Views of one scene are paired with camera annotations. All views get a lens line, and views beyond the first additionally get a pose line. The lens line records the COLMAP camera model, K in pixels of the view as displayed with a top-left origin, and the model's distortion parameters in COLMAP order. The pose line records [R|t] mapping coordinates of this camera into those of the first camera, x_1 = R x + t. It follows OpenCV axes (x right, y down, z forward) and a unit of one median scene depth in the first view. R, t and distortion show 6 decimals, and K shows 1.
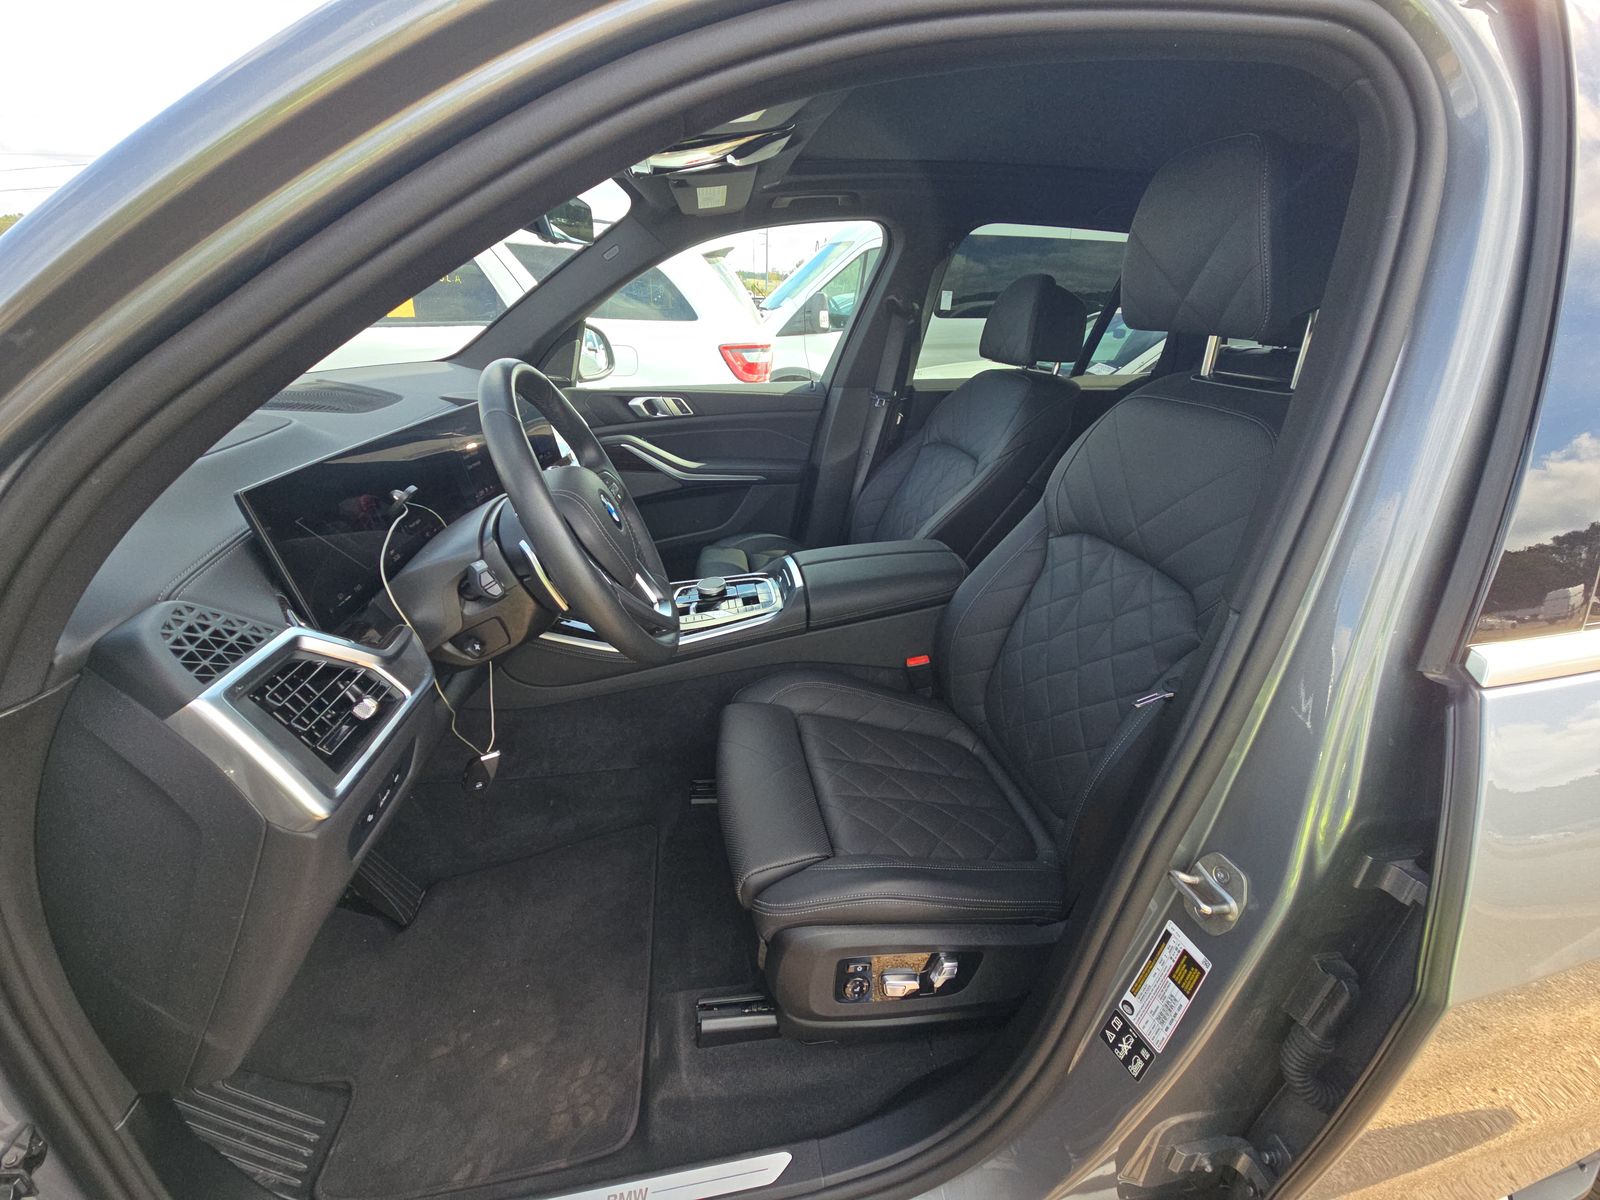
lens RADIAL K [[659.9, 0, 803.2], [0, 659.9, 597.5], [0, 0, 1]] dist [-0.002449, -0.000993]
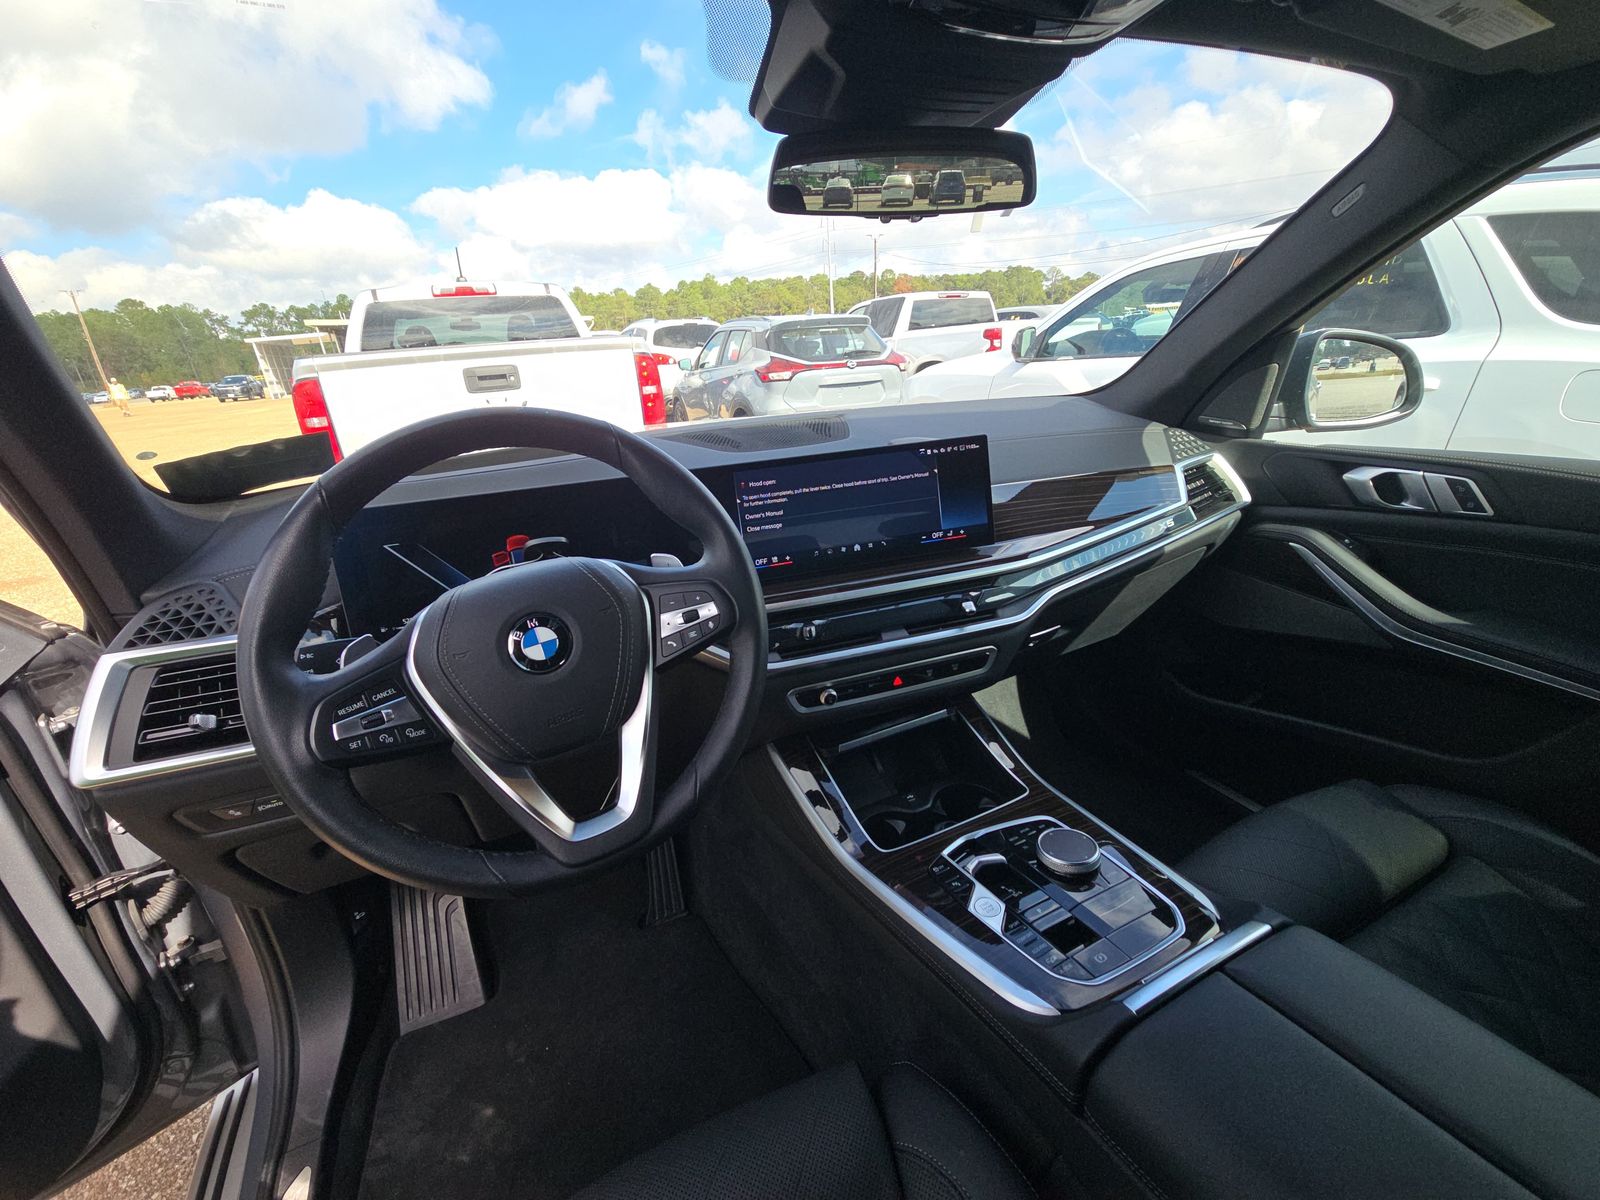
lens RADIAL K [[659.9, 0, 803.2], [0, 659.9, 597.5], [0, 0, 1]] dist [-0.002449, -0.000993]
pose [[0.251363, 0.309958, -0.916920, 0.152911], [-0.315633, 0.921800, 0.225080, -0.181424], [0.914982, 0.232833, 0.329539, 0.432440]]
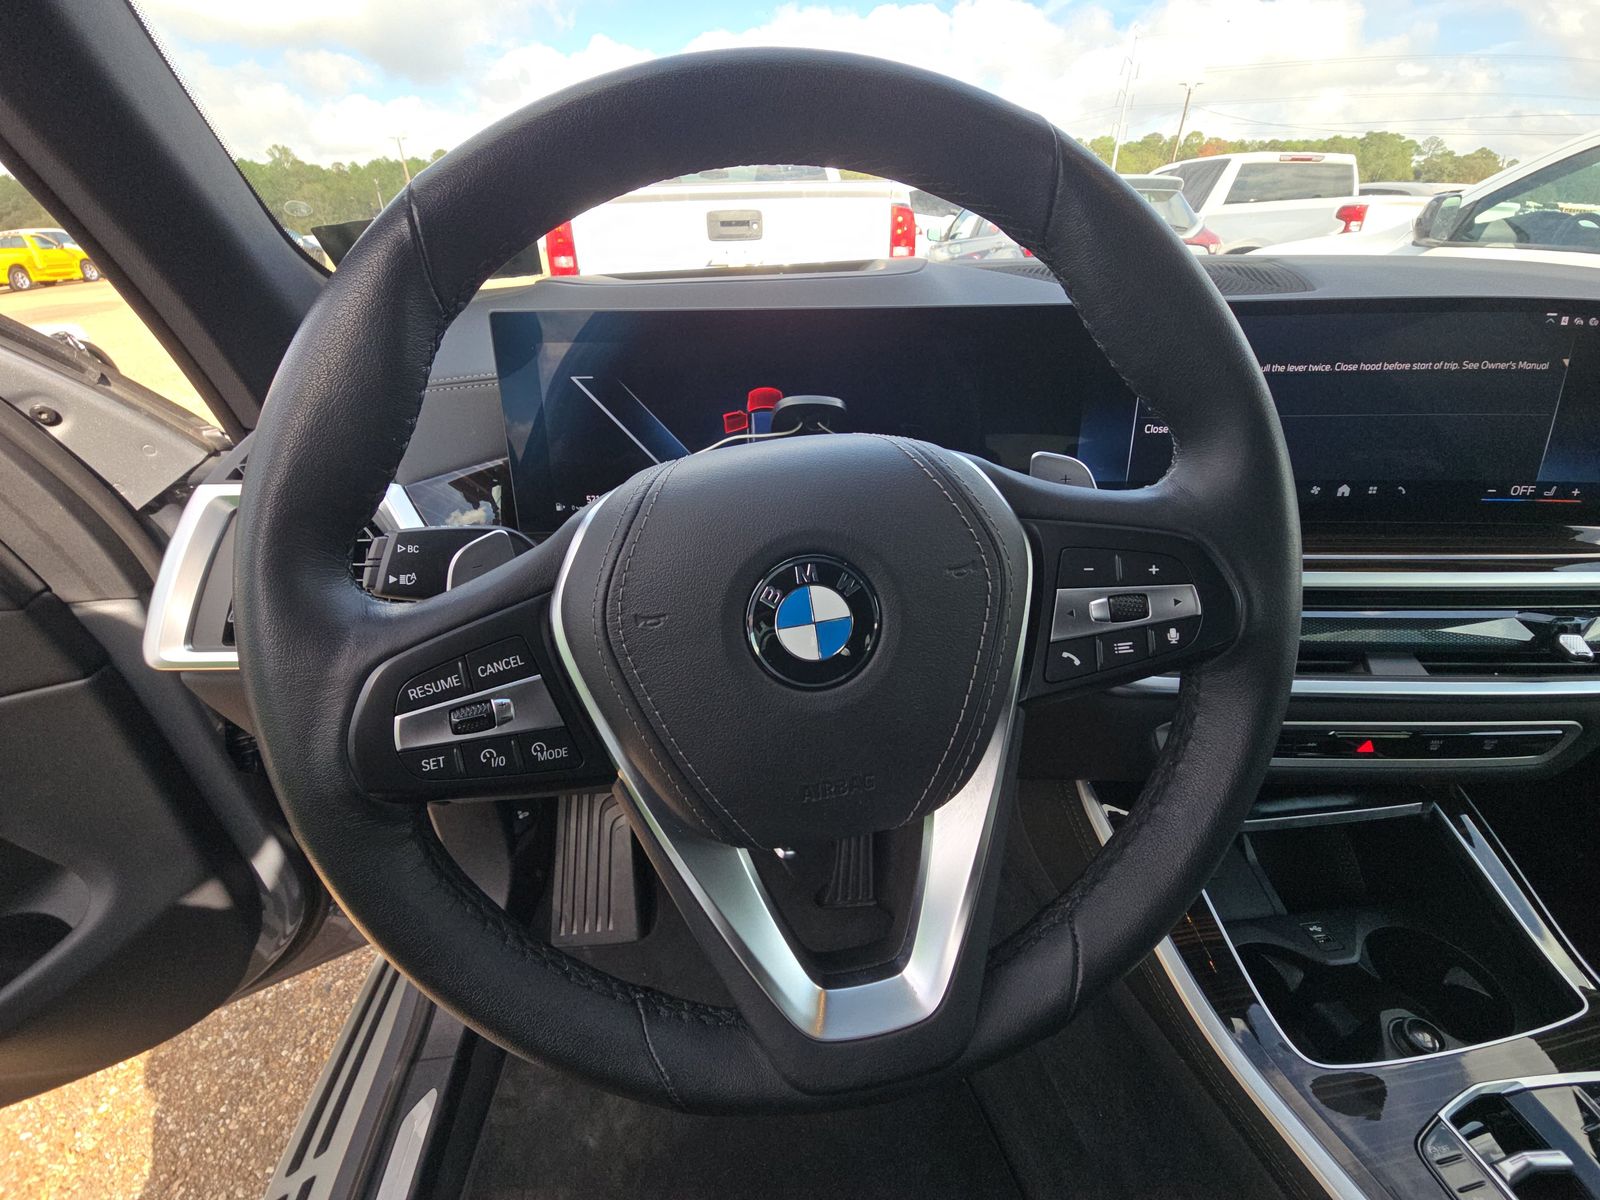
lens RADIAL K [[644.9, 0, 797.4], [0, 644.9, 588.1], [0, 0, 1]] dist [0.019191, -0.016693]
pose [[-0.073155, 0.455624, -0.887161, -0.028137], [-0.380626, 0.809458, 0.447104, -0.121192], [0.921831, 0.370384, 0.114206, 0.406961]]
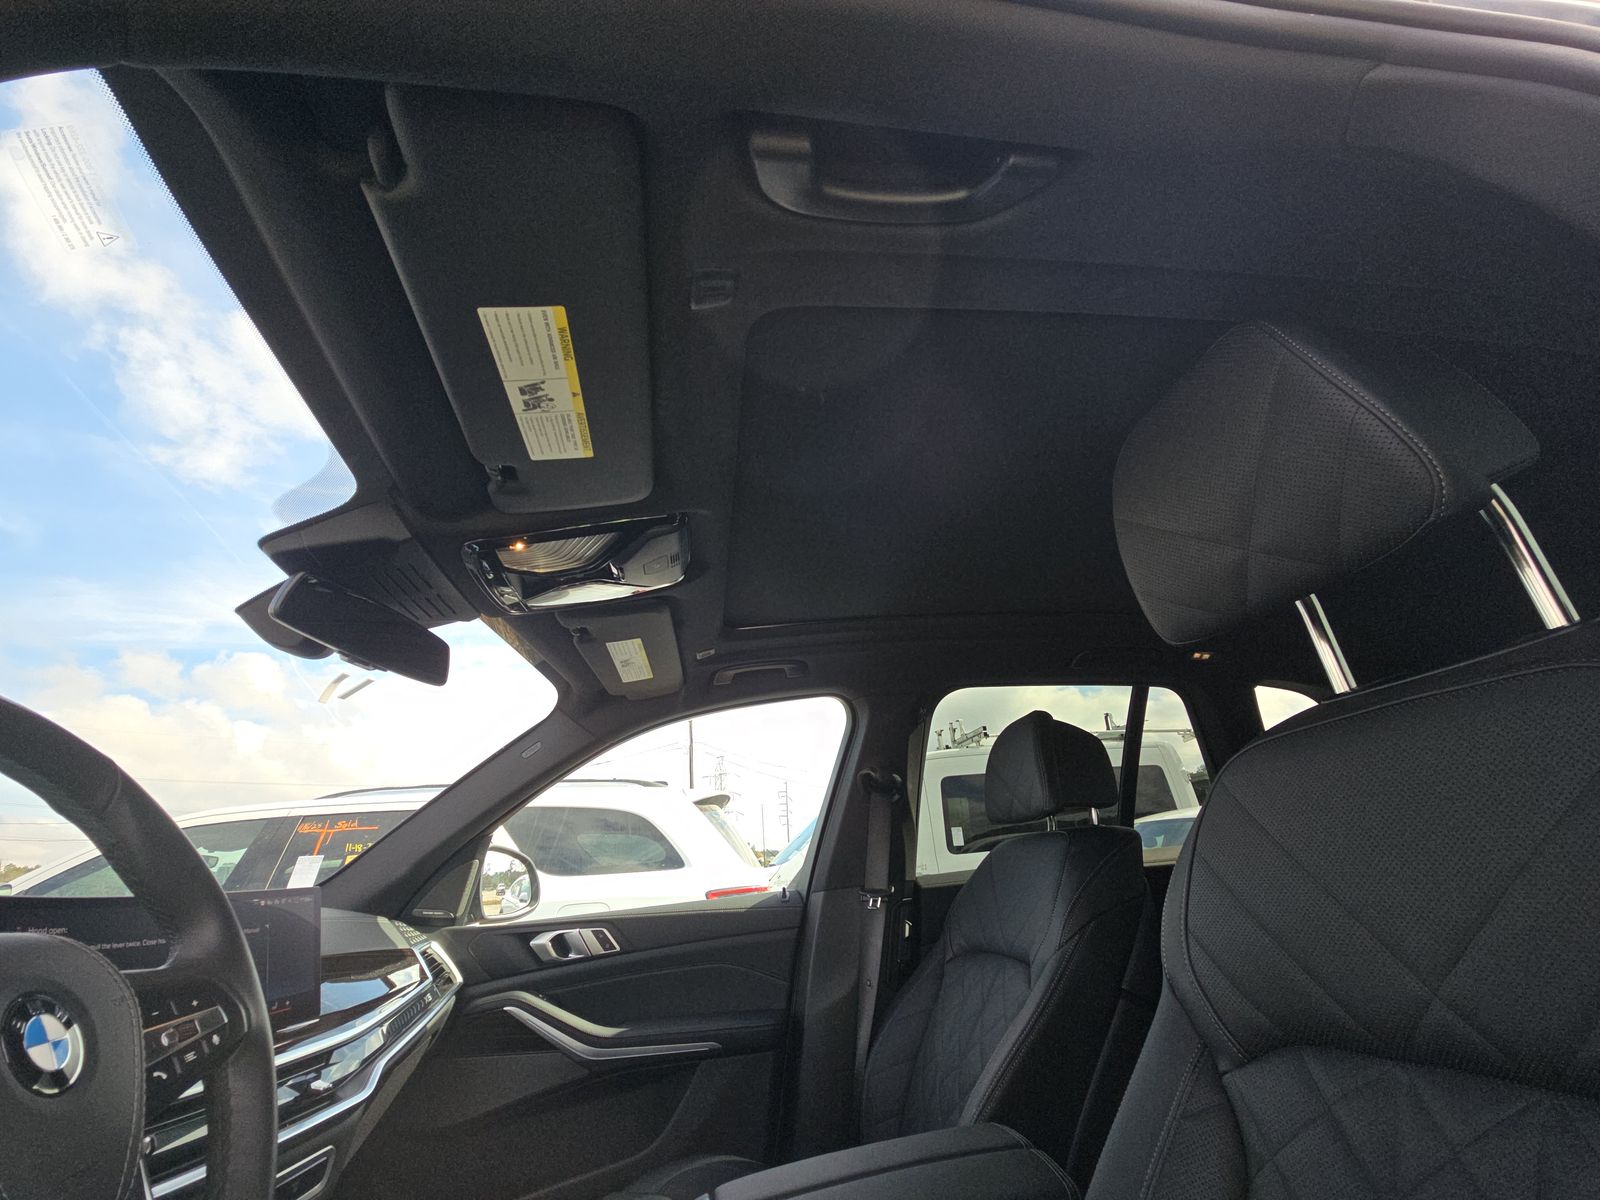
lens RADIAL K [[659.9, 0, 803.2], [0, 659.9, 597.5], [0, 0, 1]] dist [-0.002449, -0.000993]
pose [[0.994728, -0.101926, 0.011290, 0.064067], [0.078278, 0.683560, -0.725685, -0.004253], [0.066248, 0.722742, 0.687935, 0.245384]]
